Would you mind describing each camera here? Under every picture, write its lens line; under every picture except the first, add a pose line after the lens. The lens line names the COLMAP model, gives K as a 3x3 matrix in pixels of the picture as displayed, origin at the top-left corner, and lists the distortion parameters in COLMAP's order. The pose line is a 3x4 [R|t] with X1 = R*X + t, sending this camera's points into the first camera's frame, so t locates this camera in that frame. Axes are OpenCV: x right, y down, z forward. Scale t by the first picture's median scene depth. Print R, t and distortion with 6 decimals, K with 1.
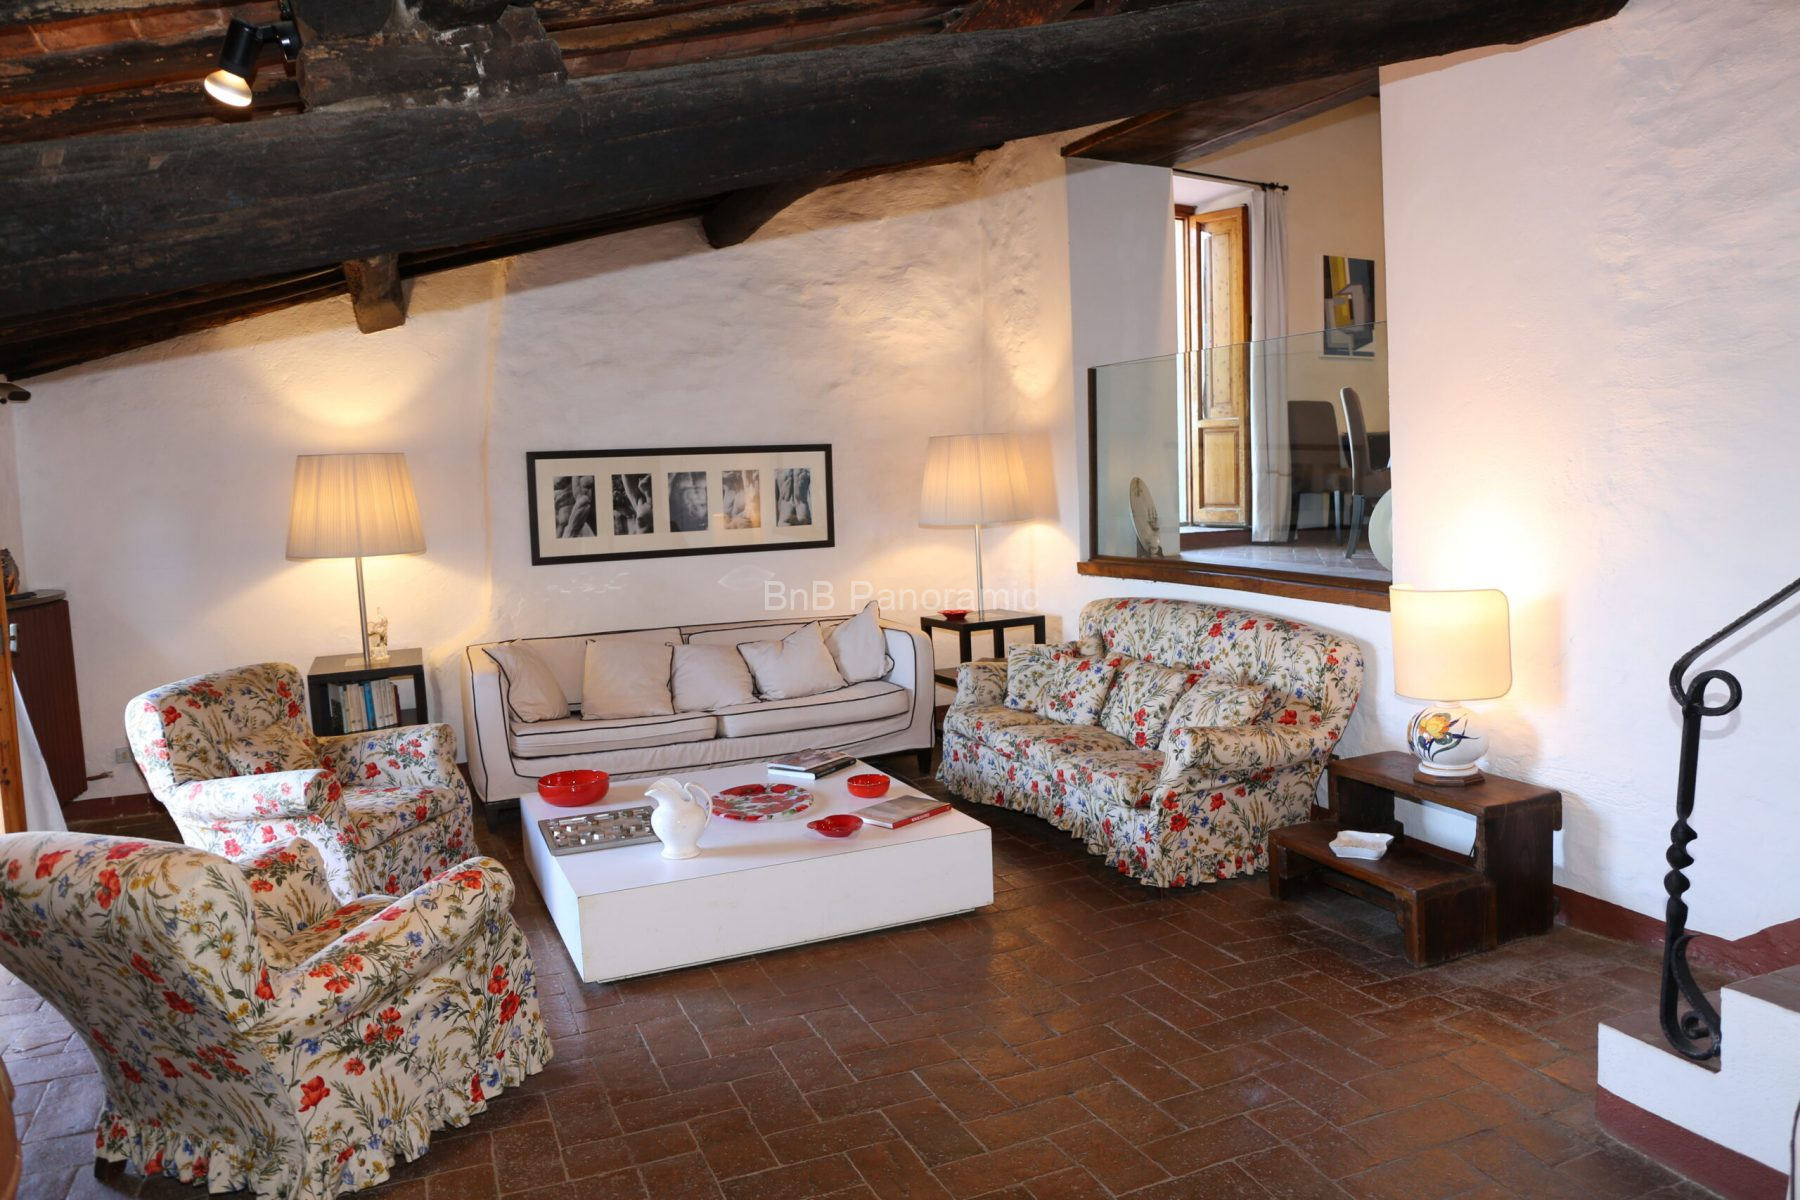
lens RADIAL K [[1273.3, 0, 907.4], [0, 1273.3, 608.5], [0, 0, 1]] dist [-0.076147, 0.054017]
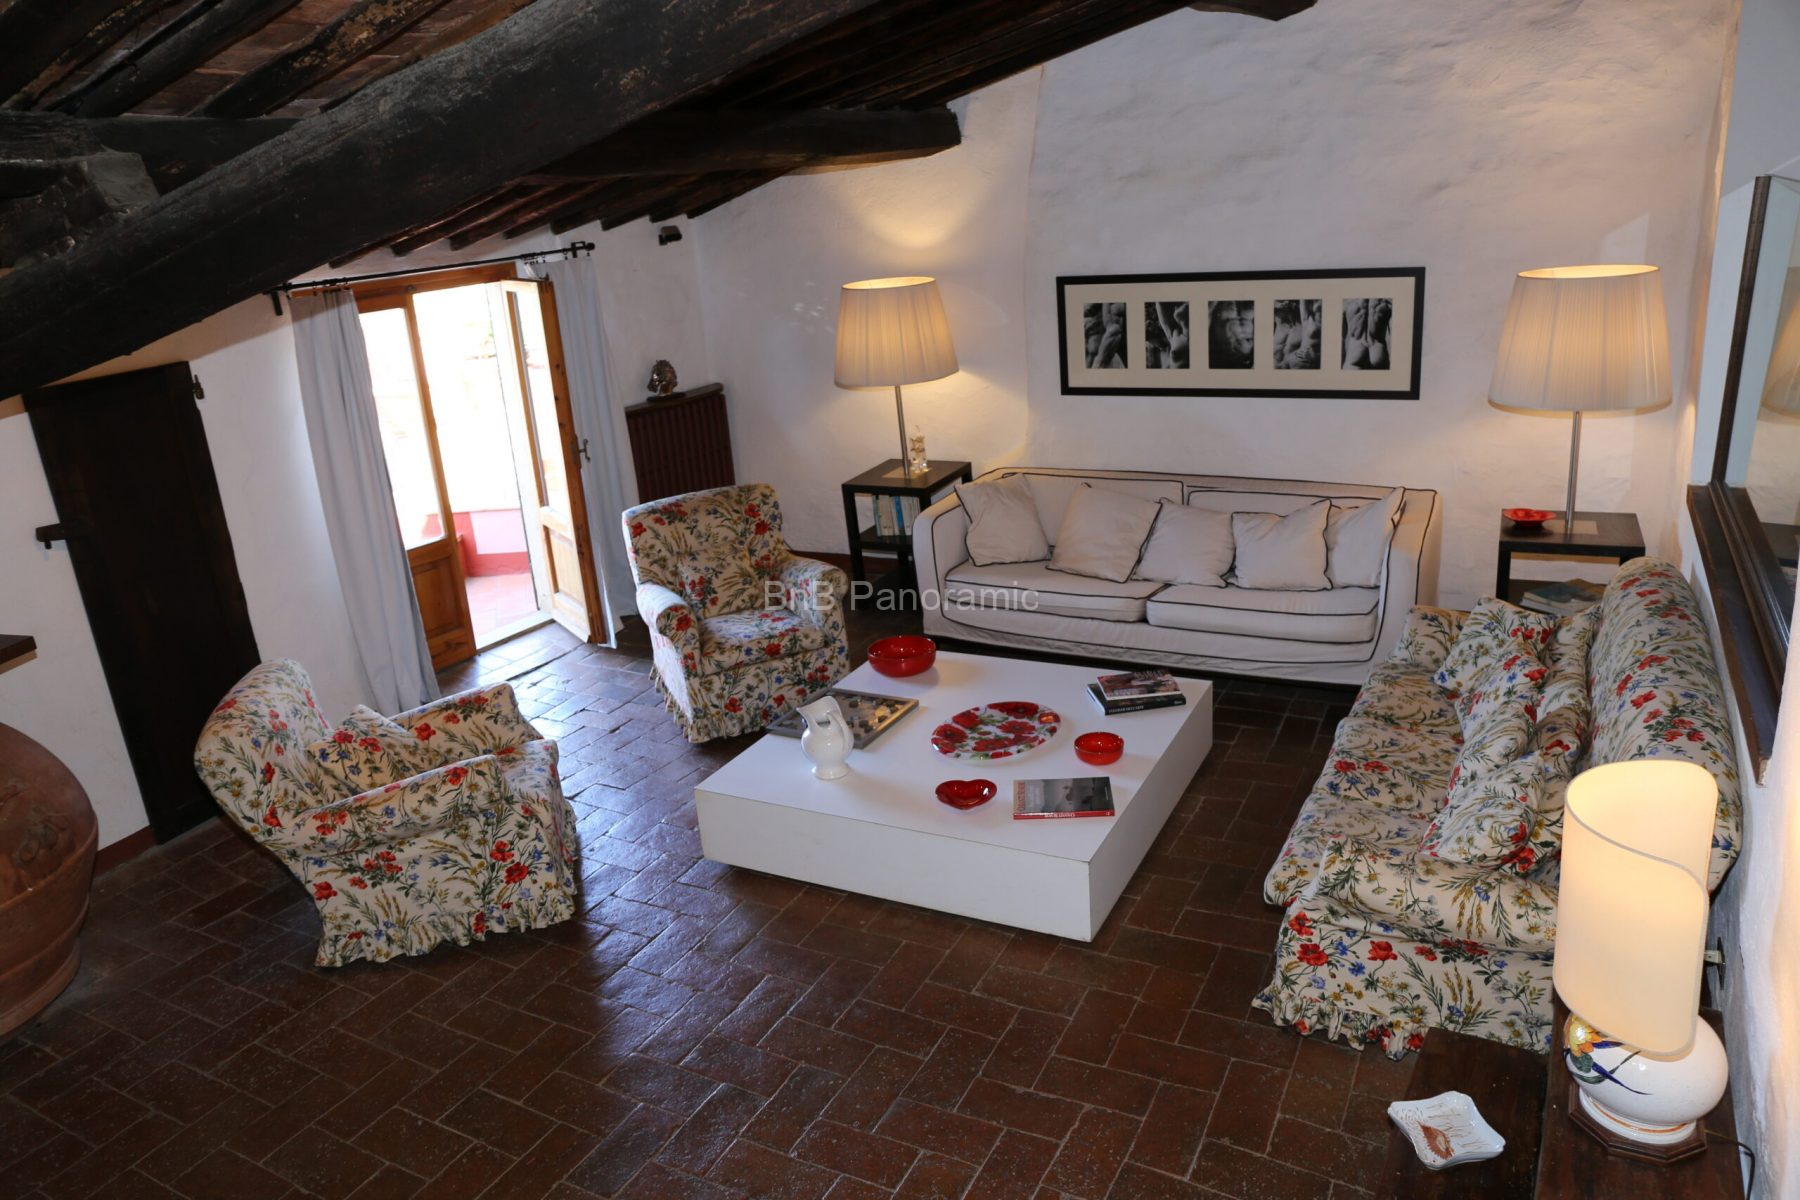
lens RADIAL K [[1273.3, 0, 886.4], [0, 1273.3, 590.9], [0, 0, 1]] dist [-0.076147, 0.054017]
pose [[0.608752, 0.237521, -0.756971, 0.514355], [-0.029826, 0.960309, 0.277339, -0.202683], [0.792800, -0.146253, 0.591674, 0.383937]]
